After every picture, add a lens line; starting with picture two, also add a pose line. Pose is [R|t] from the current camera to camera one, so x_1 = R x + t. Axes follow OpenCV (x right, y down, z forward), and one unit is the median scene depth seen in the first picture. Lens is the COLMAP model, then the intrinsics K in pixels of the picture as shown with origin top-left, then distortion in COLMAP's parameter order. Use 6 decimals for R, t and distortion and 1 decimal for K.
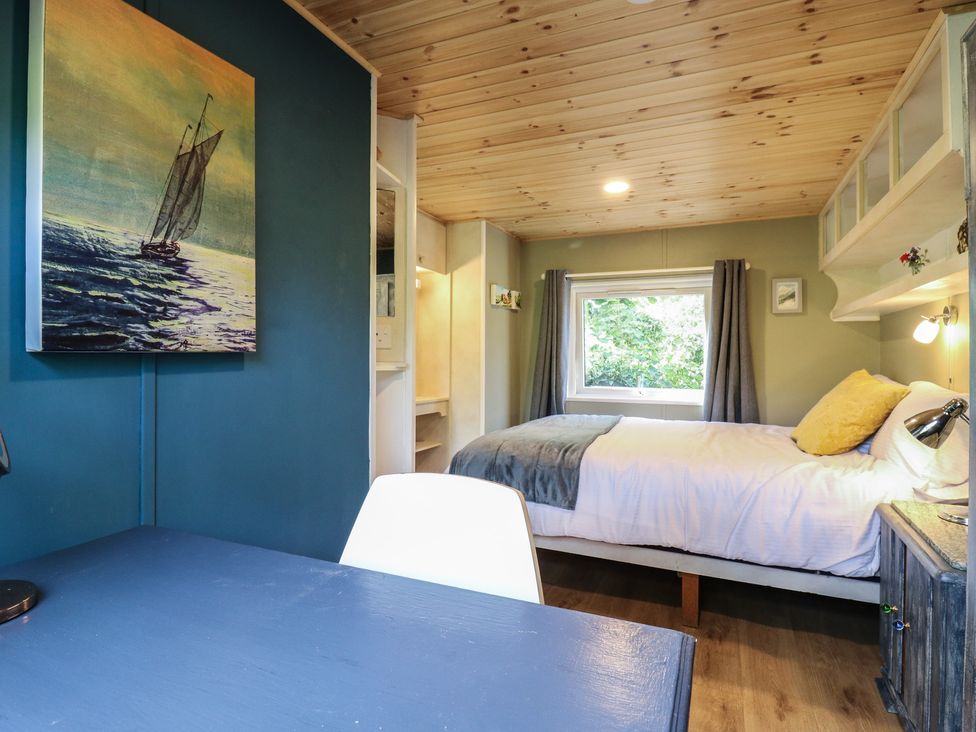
lens RADIAL K [[514.0, 0, 495.3], [0, 514.0, 356.4], [0, 0, 1]] dist [0.005493, -0.018045]
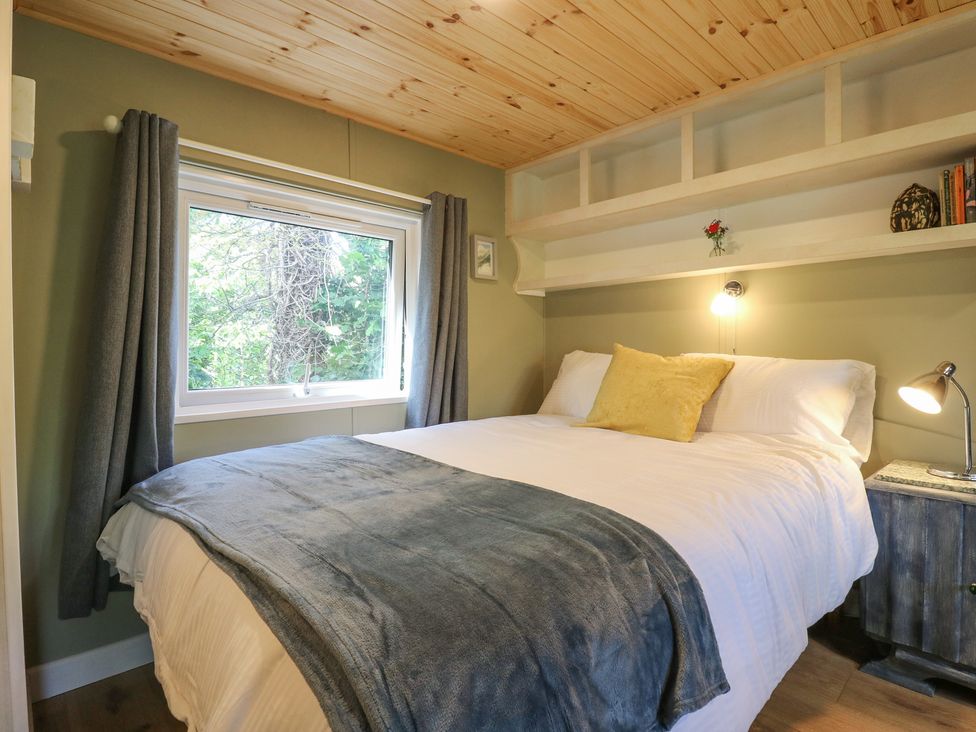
lens RADIAL K [[514.0, 0, 495.3], [0, 514.0, 356.4], [0, 0, 1]] dist [0.005493, -0.018045]
pose [[0.384529, -0.021855, 0.922854, -0.182771], [0.002925, 0.999744, 0.022458, 0.020096], [-0.923108, -0.005937, 0.384494, 0.651048]]
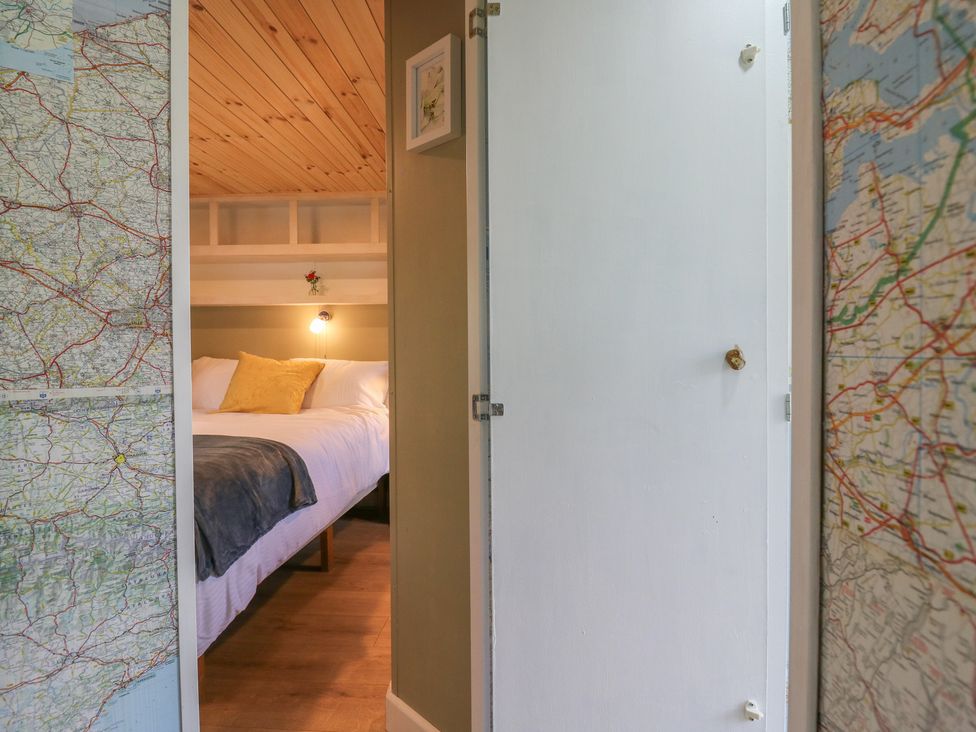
lens RADIAL K [[514.0, 0, 495.3], [0, 514.0, 356.4], [0, 0, 1]] dist [0.005493, -0.018045]
pose [[-0.336287, -0.007276, 0.941732, -0.524112], [0.000673, 0.999968, 0.007967, 0.020604], [-0.941759, 0.003313, -0.336271, 0.646666]]
